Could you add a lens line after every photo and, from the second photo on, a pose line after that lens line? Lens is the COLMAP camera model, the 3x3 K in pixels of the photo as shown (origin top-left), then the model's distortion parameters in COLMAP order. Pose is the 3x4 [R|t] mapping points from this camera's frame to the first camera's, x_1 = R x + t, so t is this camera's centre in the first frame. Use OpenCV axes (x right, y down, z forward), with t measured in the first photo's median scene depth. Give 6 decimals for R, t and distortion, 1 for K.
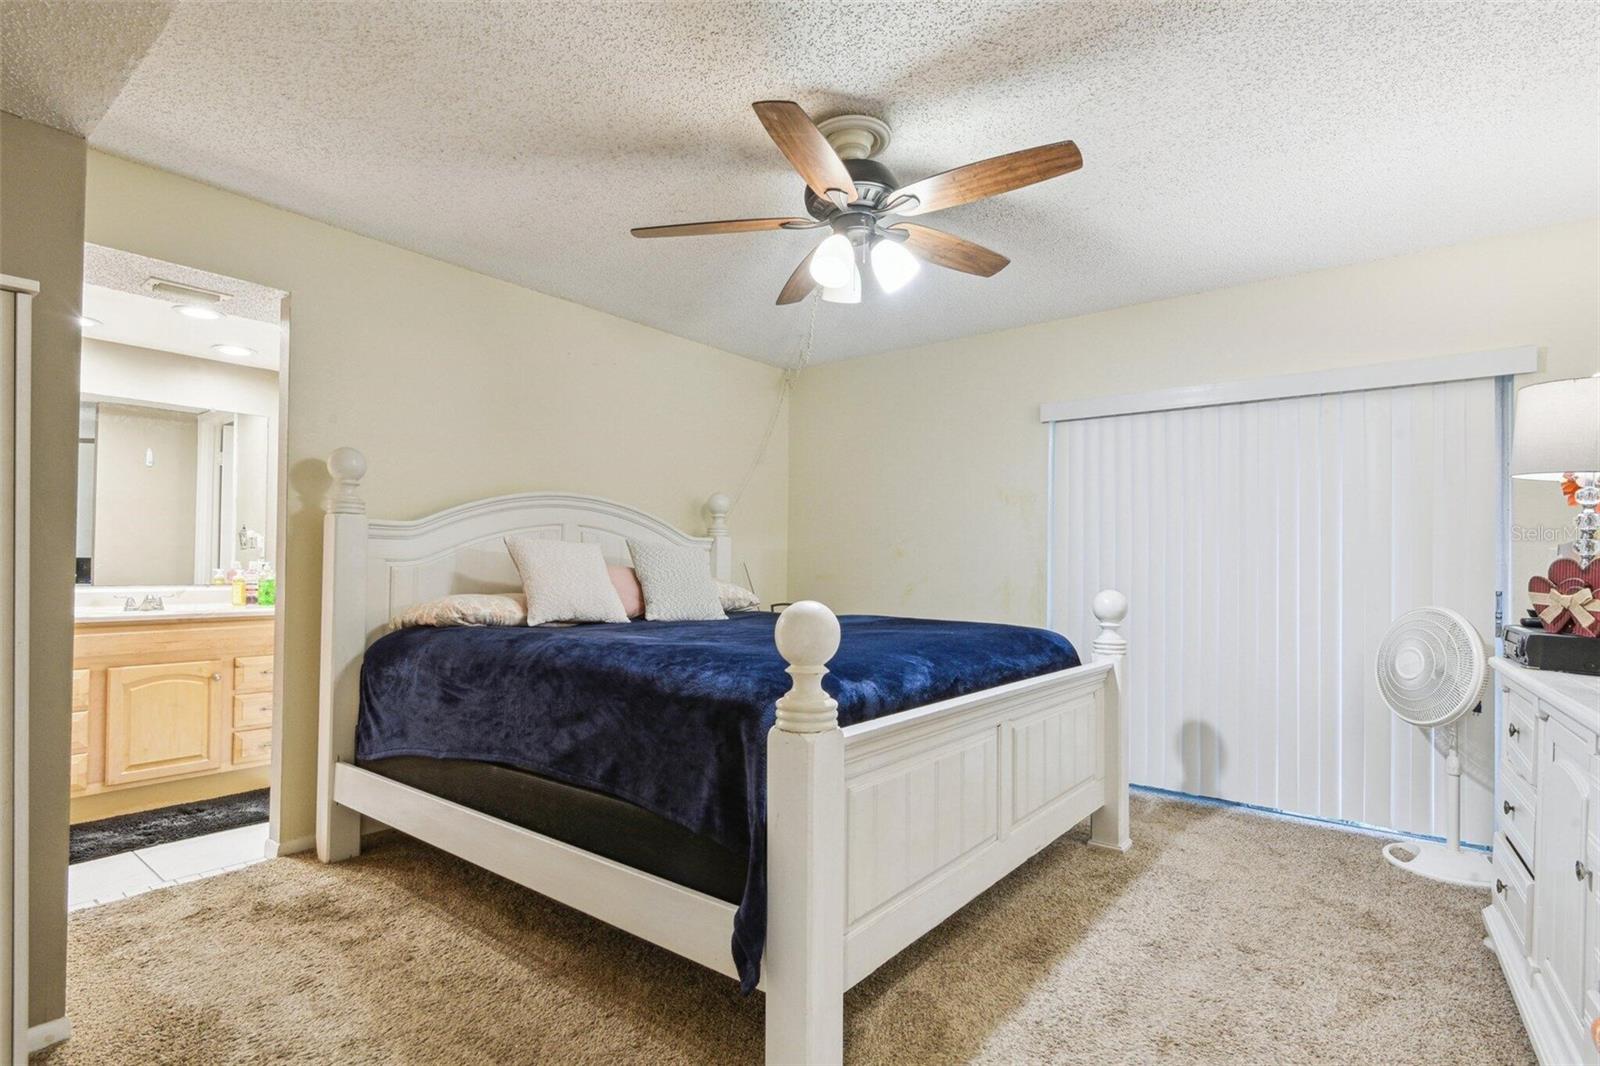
lens RADIAL K [[741.9, 0, 800.4], [0, 741.9, 544.3], [0, 0, 1]] dist [-0.014787, -0.000540]
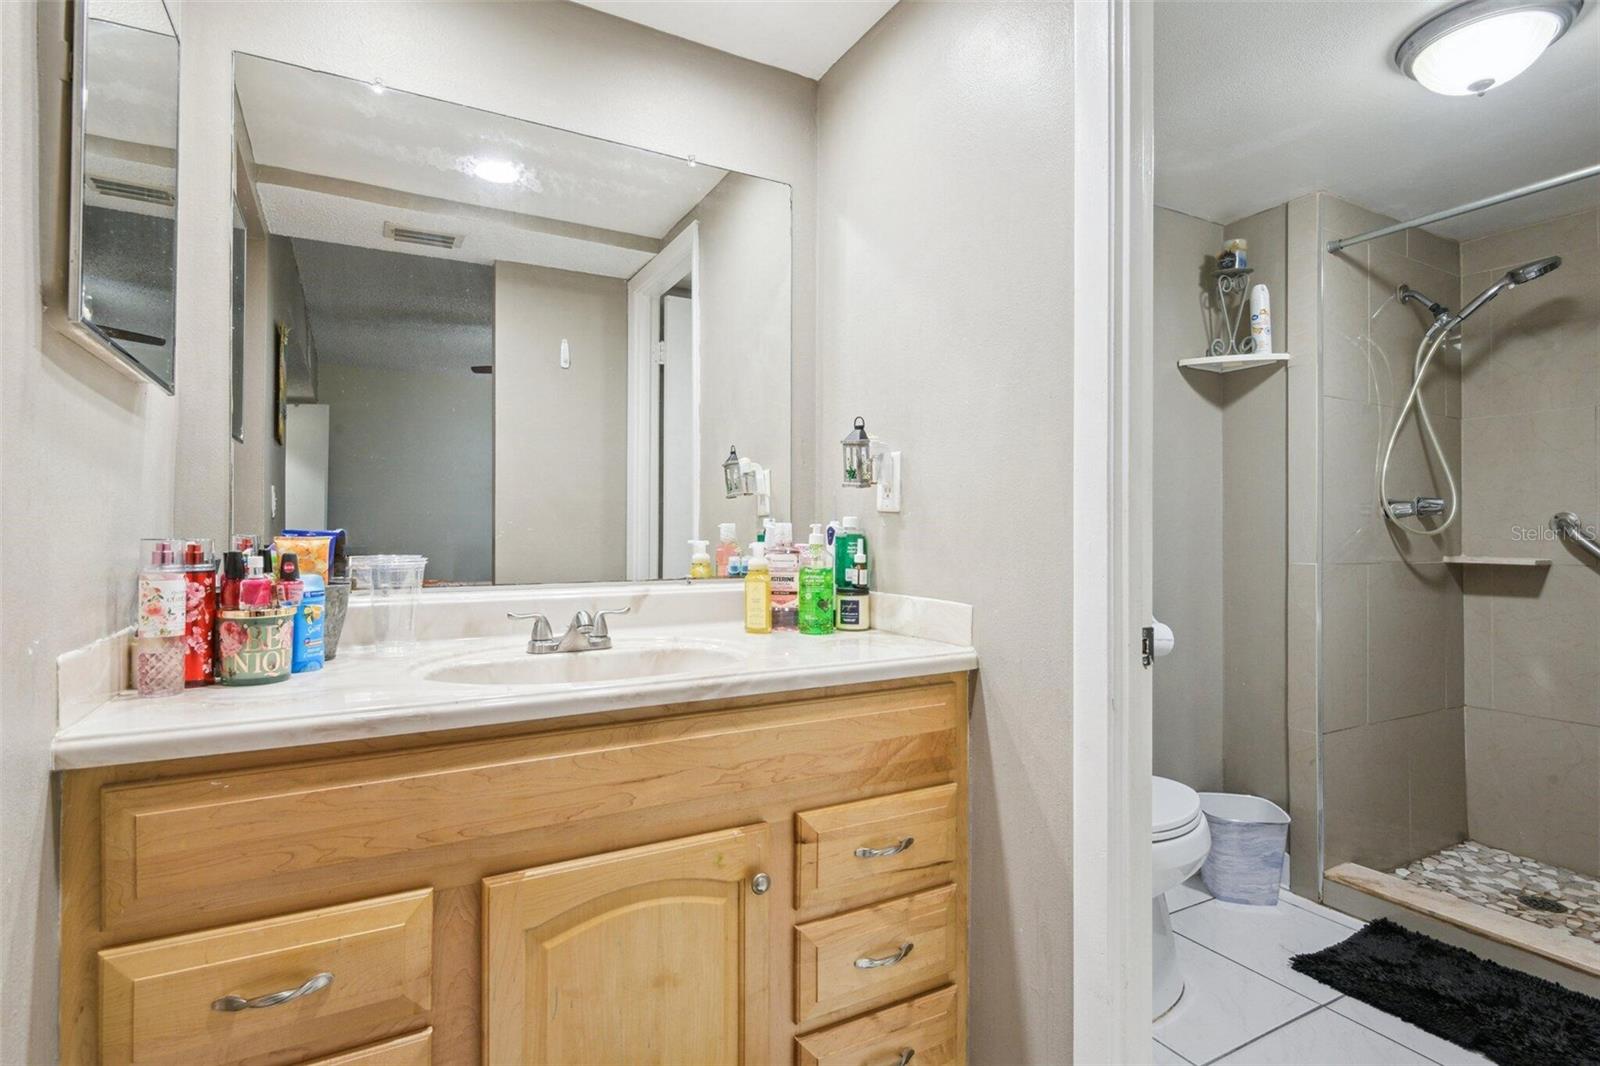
lens RADIAL K [[778.7, 0, 799.6], [0, 778.7, 518.4], [0, 0, 1]] dist [-0.004671, -0.001139]
pose [[0.910908, -0.011166, -0.412458, -0.623048], [0.015717, 0.999847, 0.007644, 0.020219], [0.412310, -0.013446, 0.910944, 0.685113]]
